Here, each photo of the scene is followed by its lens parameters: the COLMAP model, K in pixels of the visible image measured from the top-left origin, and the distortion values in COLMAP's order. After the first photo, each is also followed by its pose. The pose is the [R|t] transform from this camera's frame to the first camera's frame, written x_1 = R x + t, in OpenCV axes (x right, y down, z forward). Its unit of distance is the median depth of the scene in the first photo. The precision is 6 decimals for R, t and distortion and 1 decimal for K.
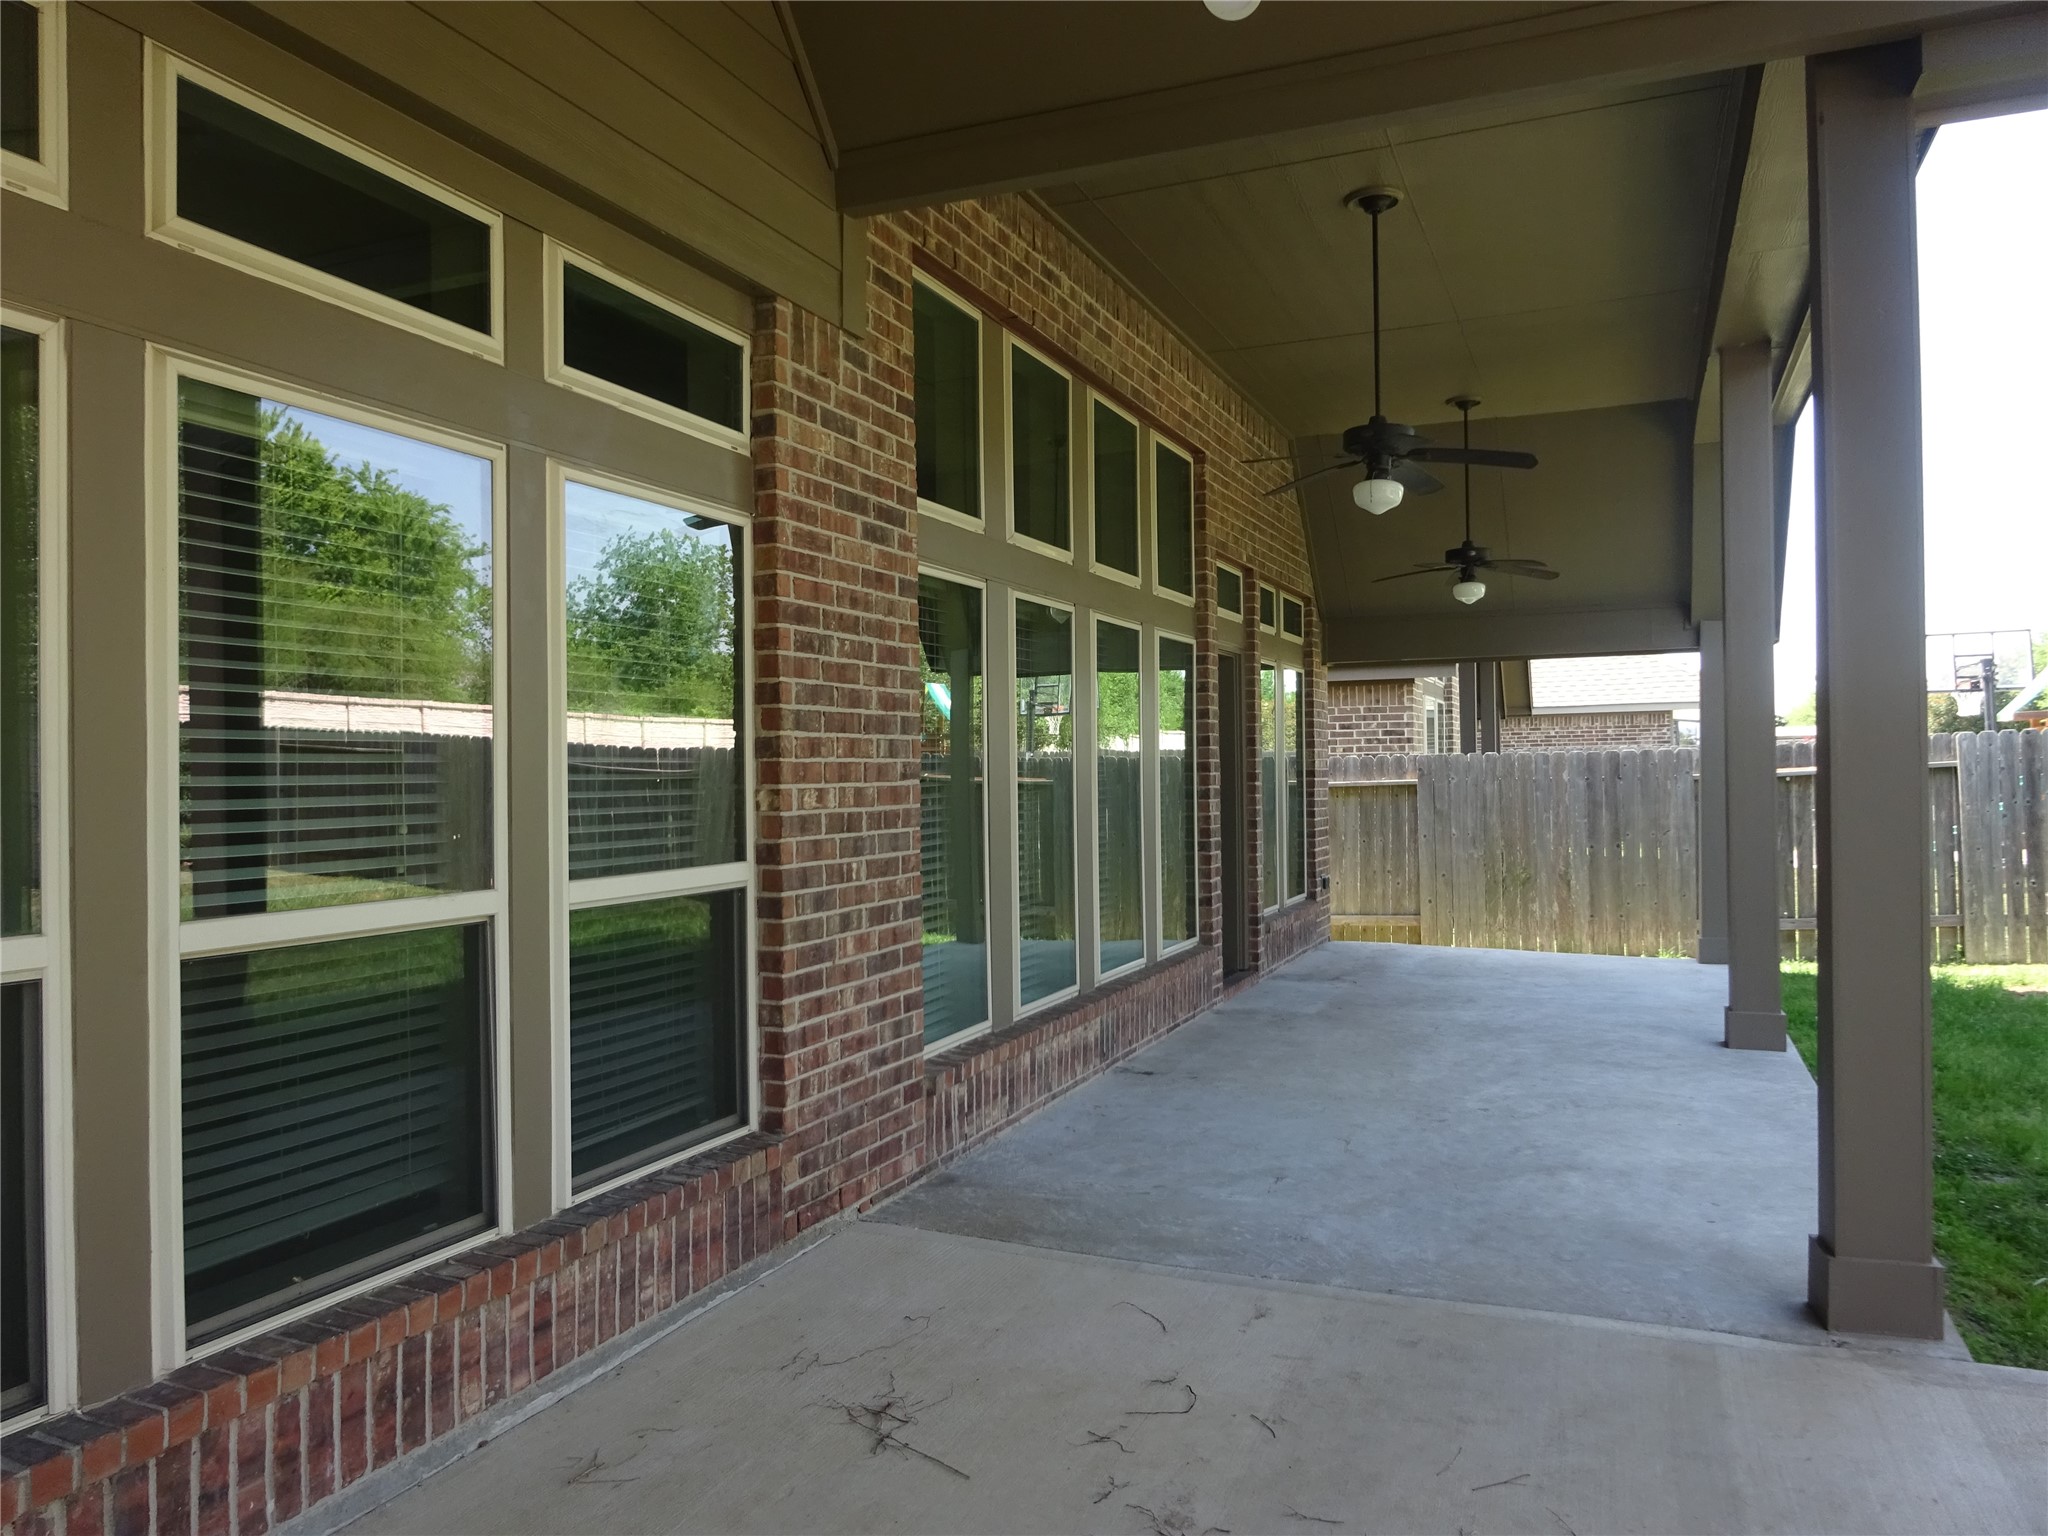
lens RADIAL K [[1481.1, 0, 1020.2], [0, 1481.1, 764.2], [0, 0, 1]] dist [-0.014951, -0.000283]
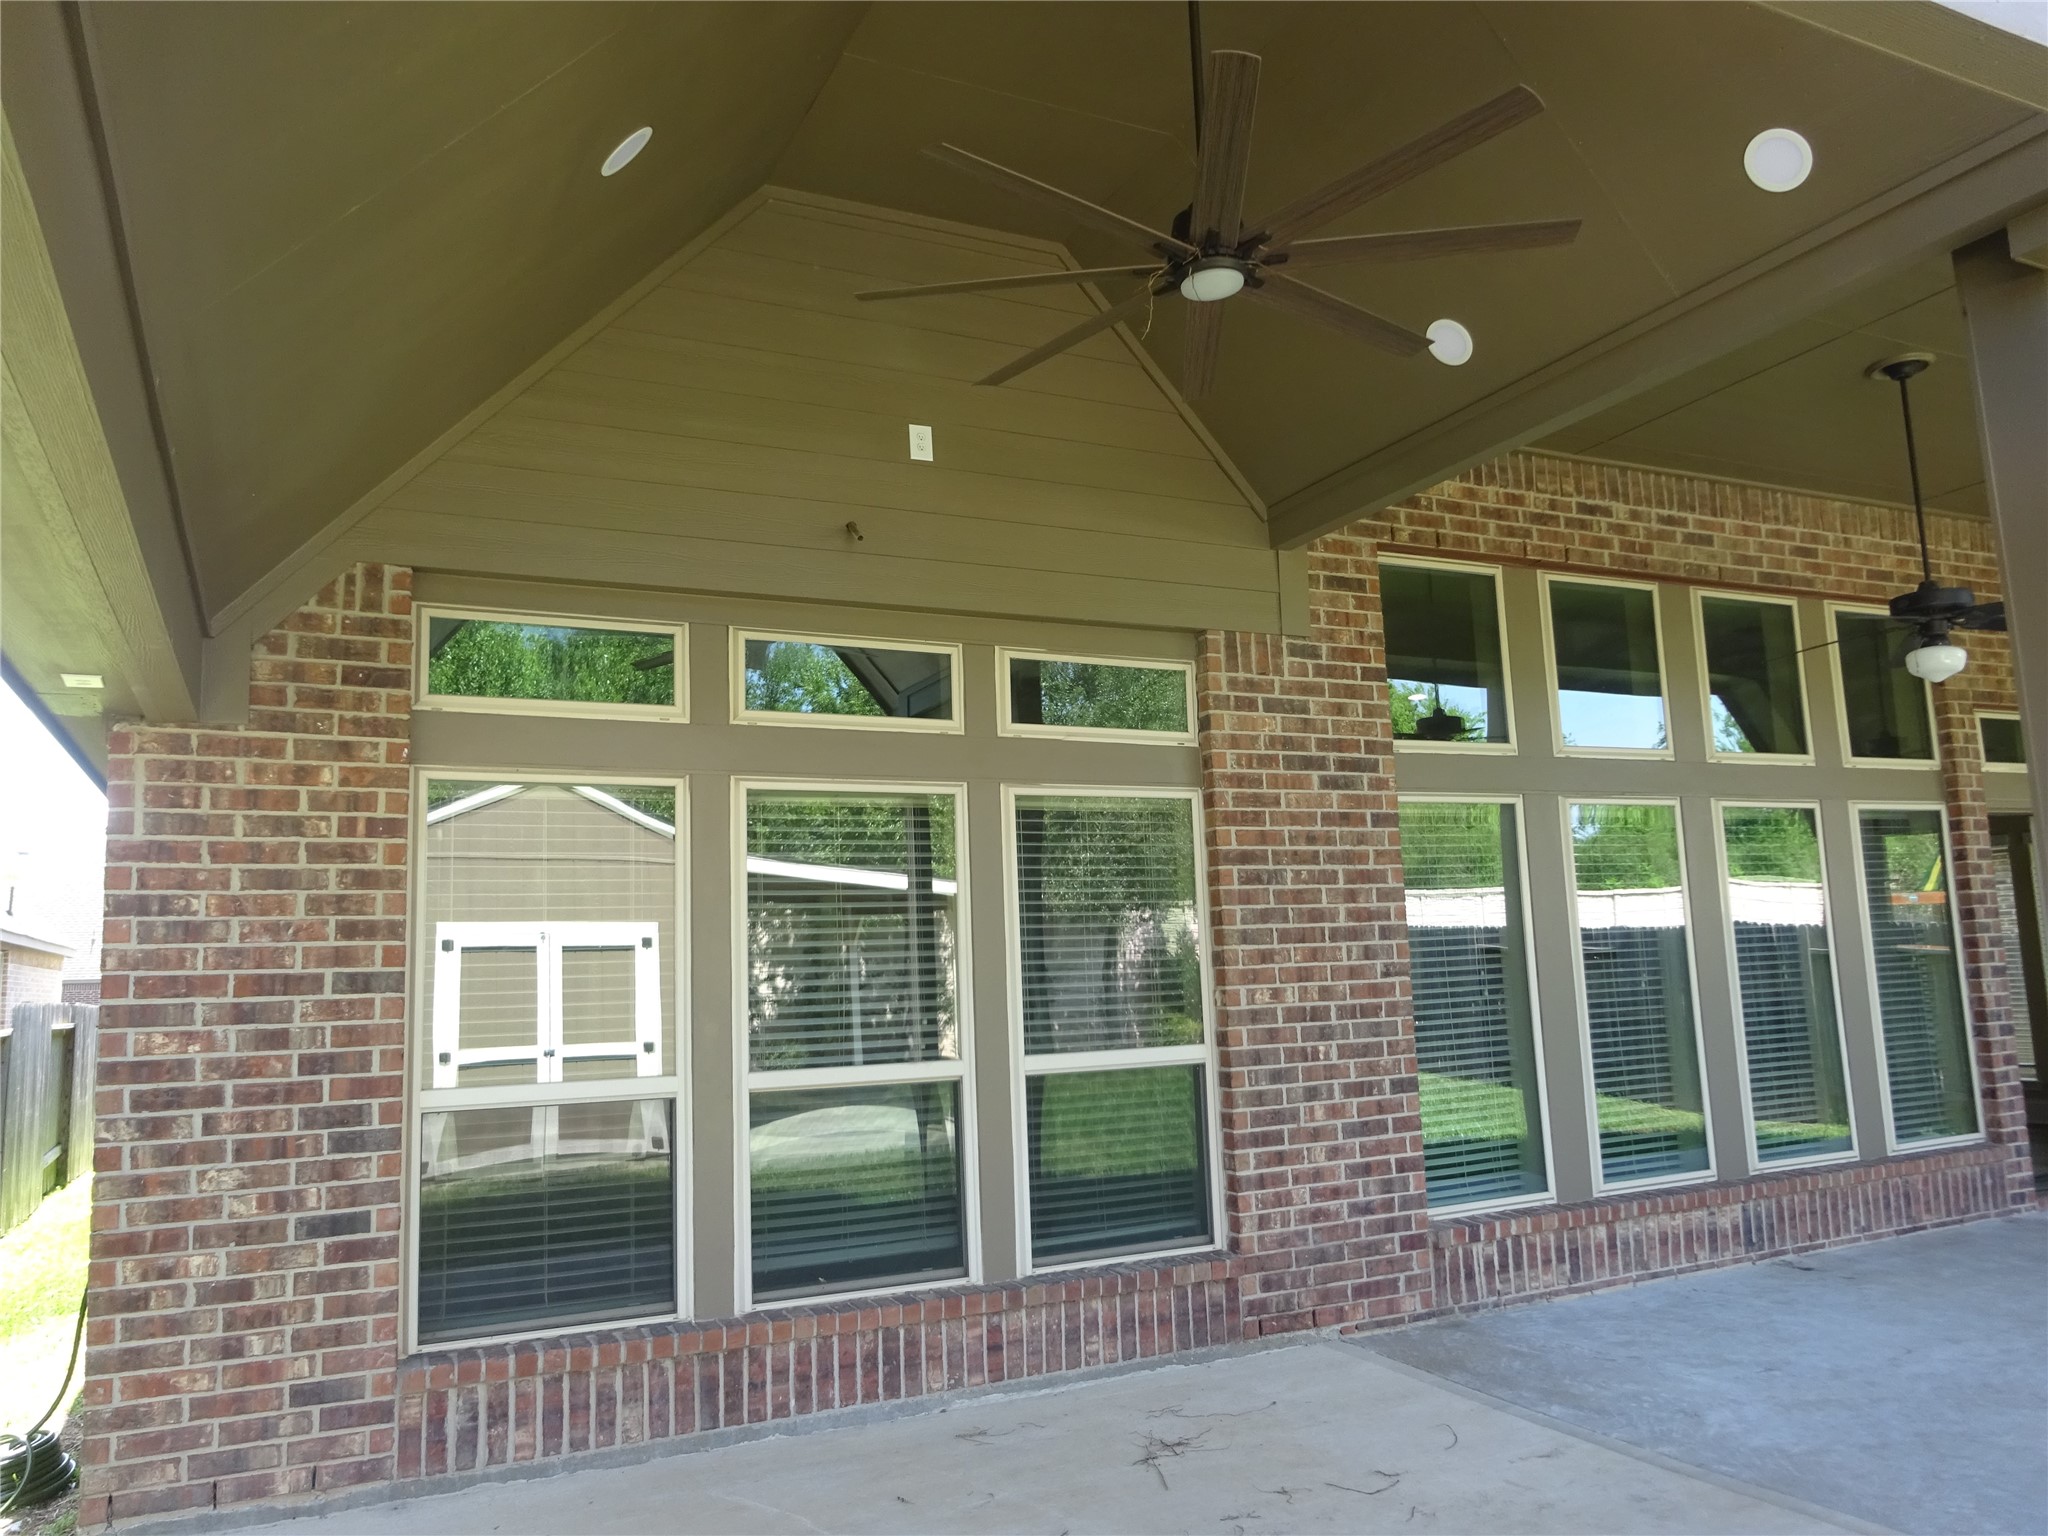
lens RADIAL K [[1481.1, 0, 1021.7], [0, 1481.1, 771.2], [0, 0, 1]] dist [-0.014951, -0.000283]
pose [[0.755241, -0.110955, -0.645988, 0.572755], [0.034723, 0.990957, -0.129612, -0.011741], [0.654527, 0.075458, 0.752264, -0.143299]]
